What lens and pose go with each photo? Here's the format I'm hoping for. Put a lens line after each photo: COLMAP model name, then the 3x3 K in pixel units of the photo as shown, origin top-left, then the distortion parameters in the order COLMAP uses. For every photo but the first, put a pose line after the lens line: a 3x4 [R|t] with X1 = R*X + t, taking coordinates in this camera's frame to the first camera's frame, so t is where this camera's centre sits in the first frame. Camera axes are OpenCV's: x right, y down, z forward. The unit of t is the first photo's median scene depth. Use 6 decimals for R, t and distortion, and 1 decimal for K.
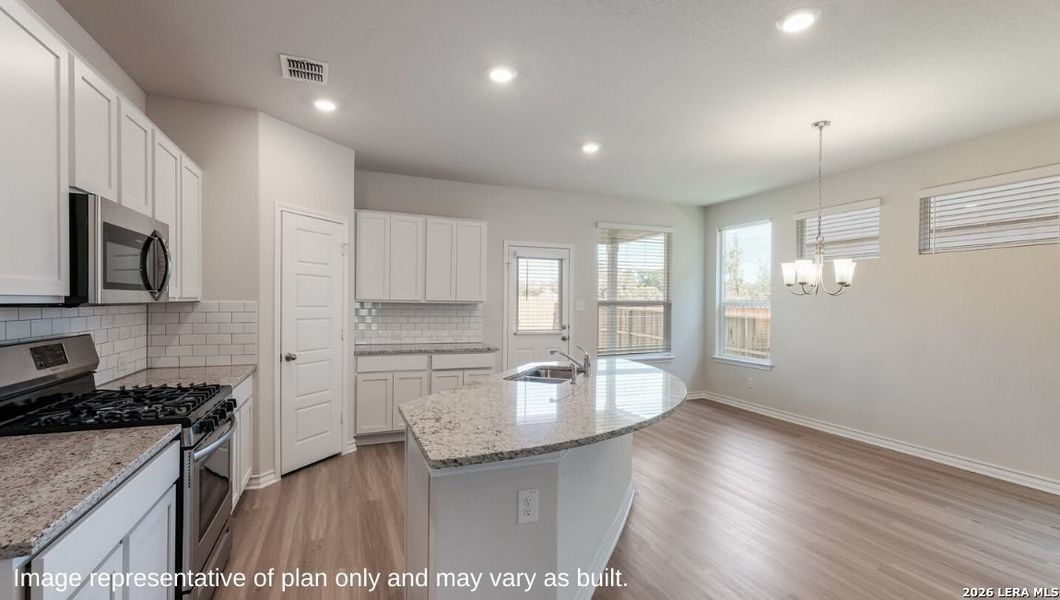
lens RADIAL K [[463.7, 0, 530.0], [0, 463.7, 300.0], [0, 0, 1]] dist [0.001922, 0.000200]
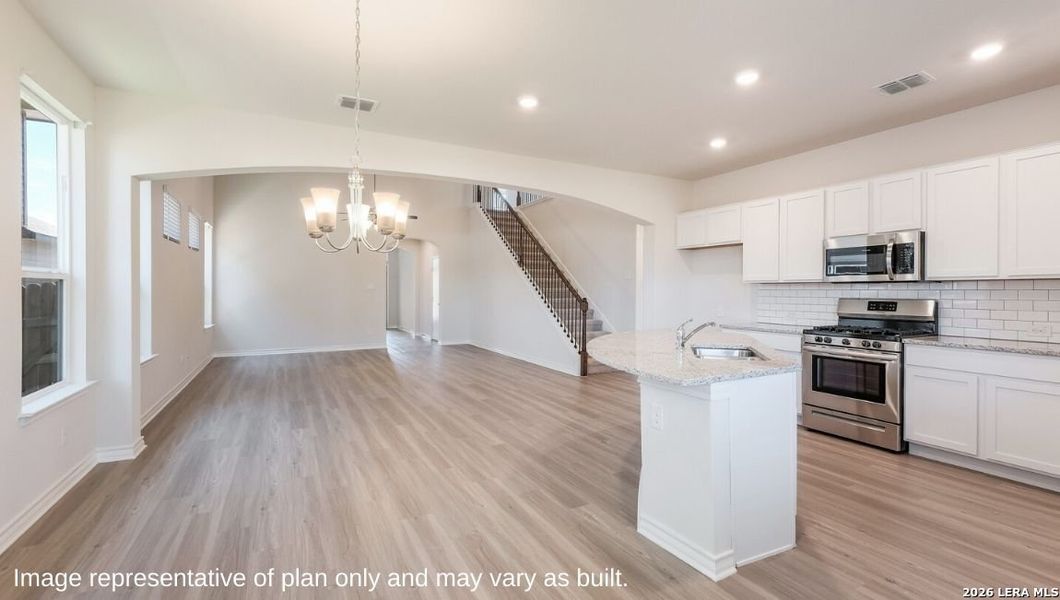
lens RADIAL K [[460.6, 0, 531.3], [0, 460.6, 296.6], [0, 0, 1]] dist [0.002020, 0.000598]
pose [[-0.994653, -0.012546, -0.102507, 0.475895], [-0.013455, 0.999876, 0.008180, 0.044963], [0.102392, 0.009516, -0.994699, 1.715731]]
